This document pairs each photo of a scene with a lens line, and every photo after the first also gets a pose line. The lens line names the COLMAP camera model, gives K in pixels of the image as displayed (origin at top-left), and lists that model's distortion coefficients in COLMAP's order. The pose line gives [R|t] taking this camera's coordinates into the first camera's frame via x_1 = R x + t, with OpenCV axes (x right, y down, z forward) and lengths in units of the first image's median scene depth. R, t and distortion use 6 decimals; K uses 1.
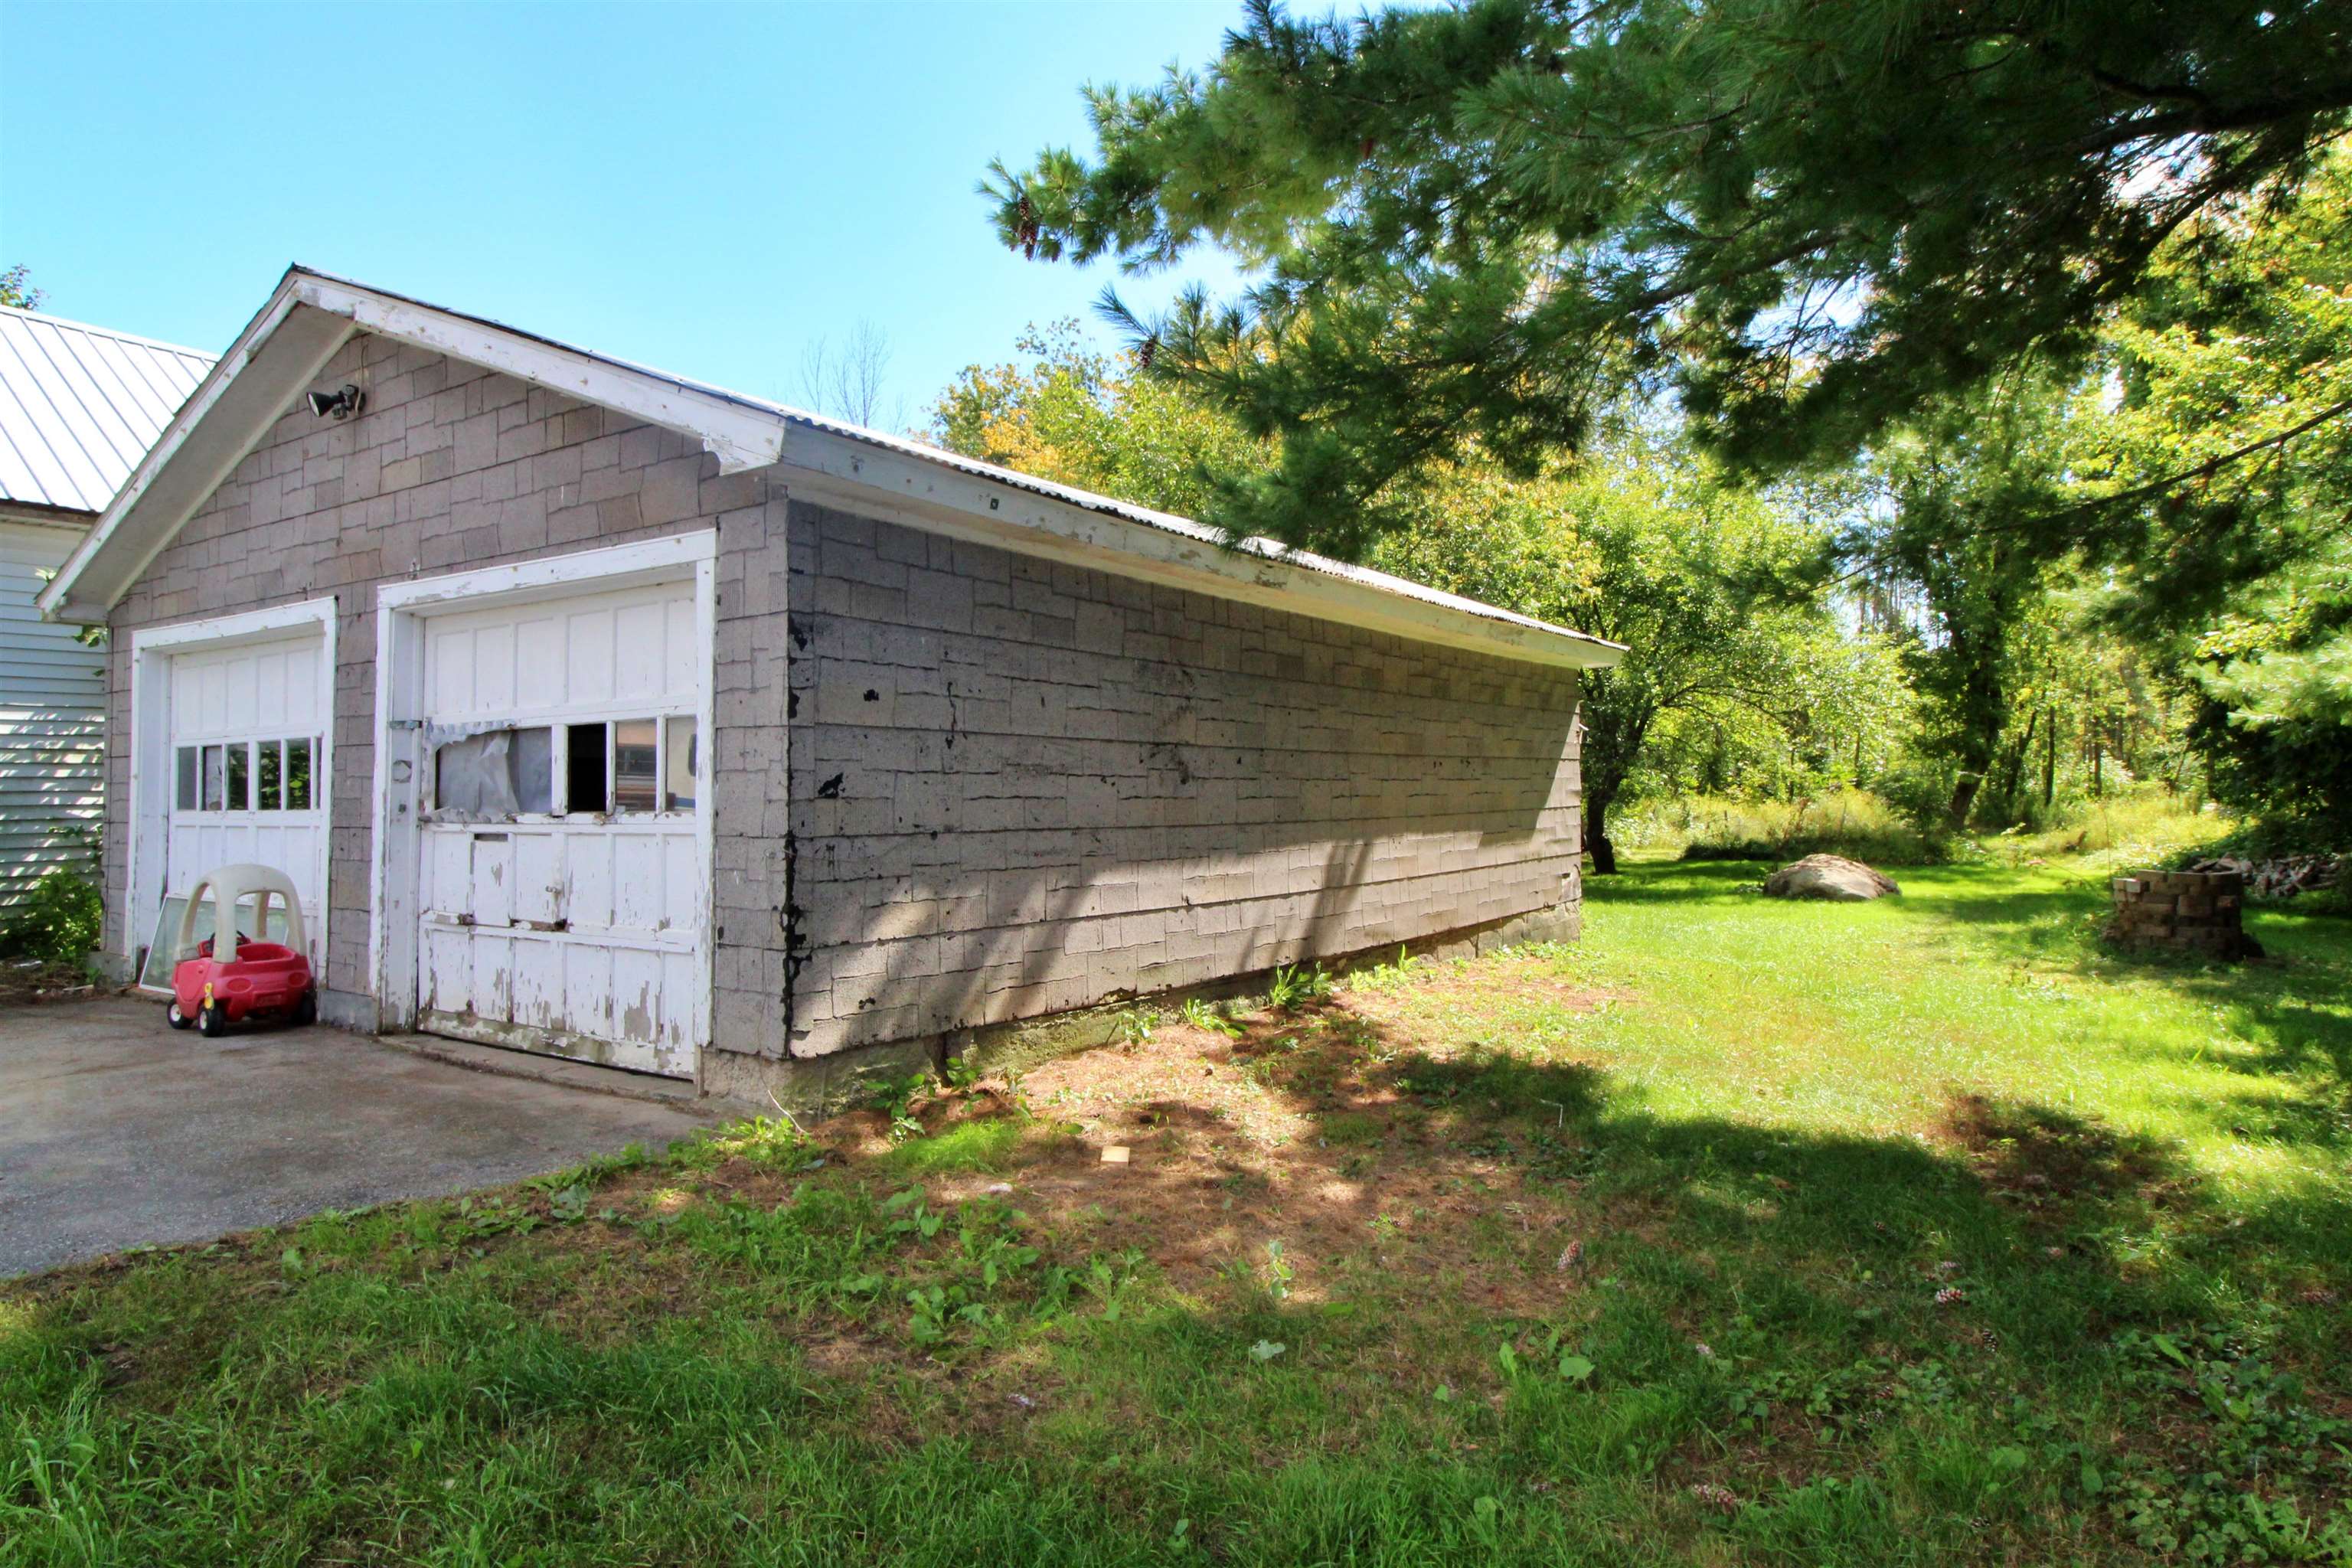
lens RADIAL K [[1331.8, 0, 1176.0], [0, 1331.8, 784.0], [0, 0, 1]] dist [-0.000883, -0.000847]
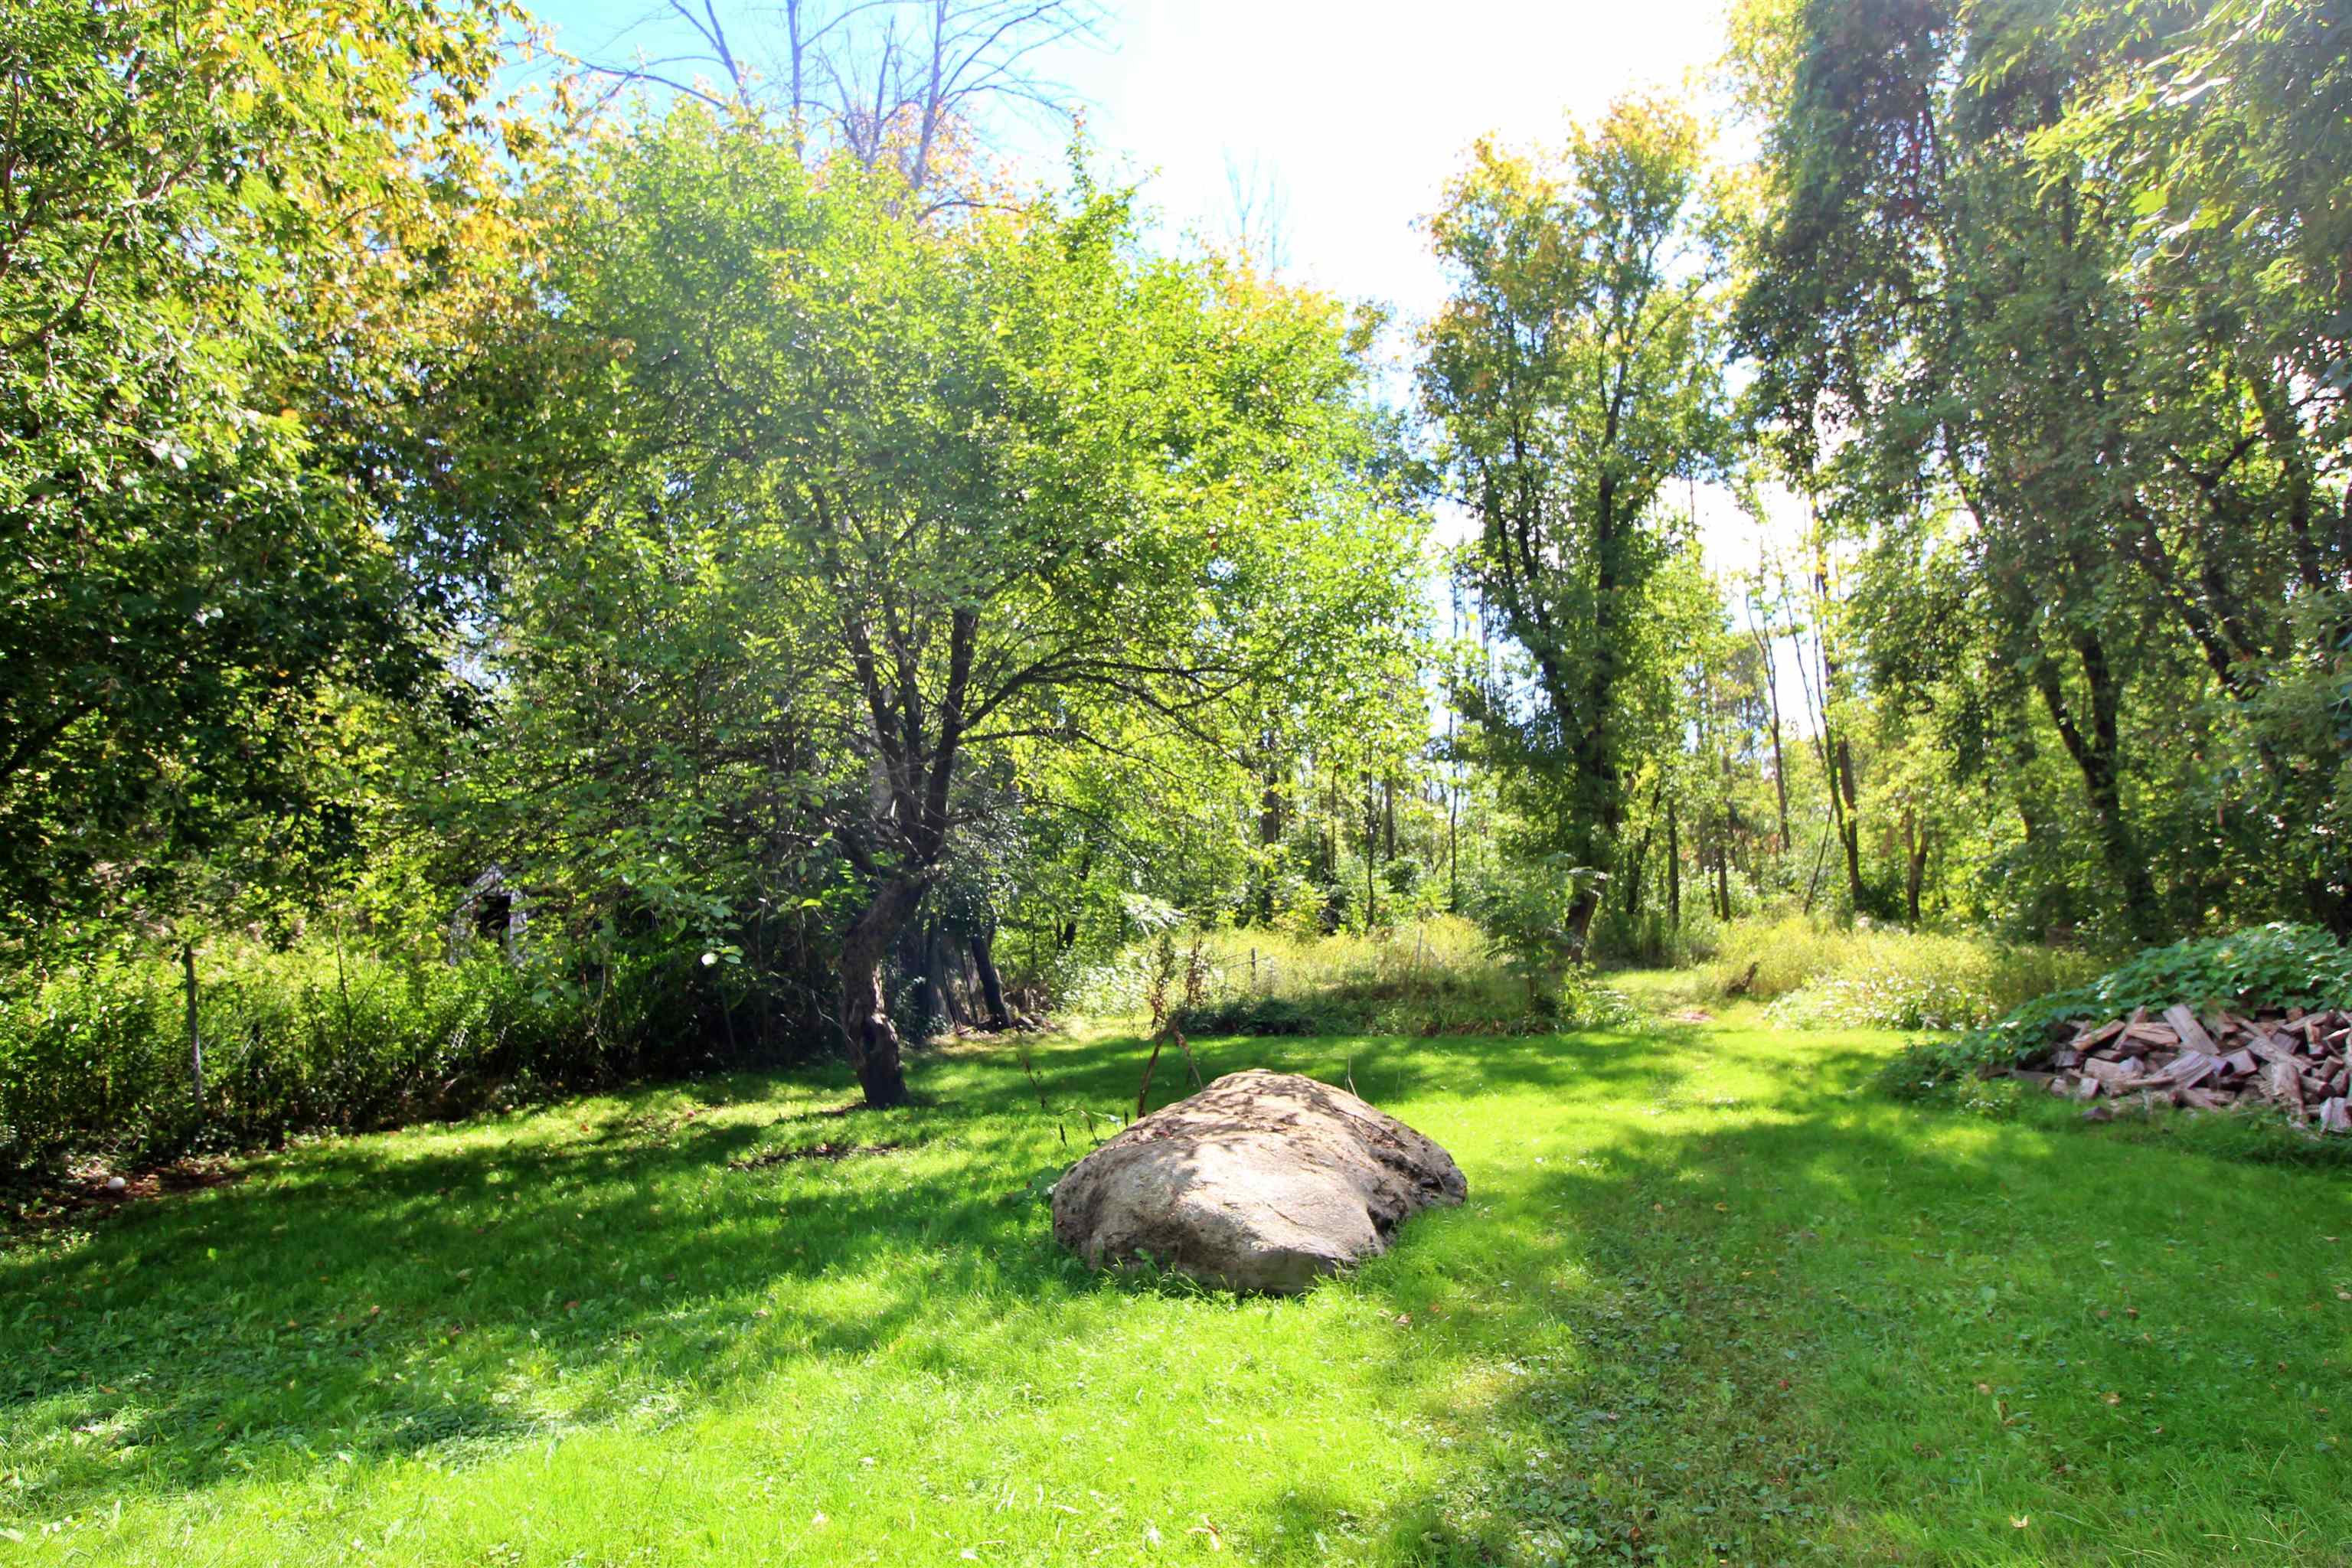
lens RADIAL K [[1331.8, 0, 1176.0], [0, 1331.8, 784.0], [0, 0, 1]] dist [-0.000883, -0.000847]
pose [[0.968181, 0.001904, 0.250245, 0.200463], [0.025601, 0.993971, -0.106611, 0.008633], [-0.248939, 0.109625, 0.962295, 0.352999]]
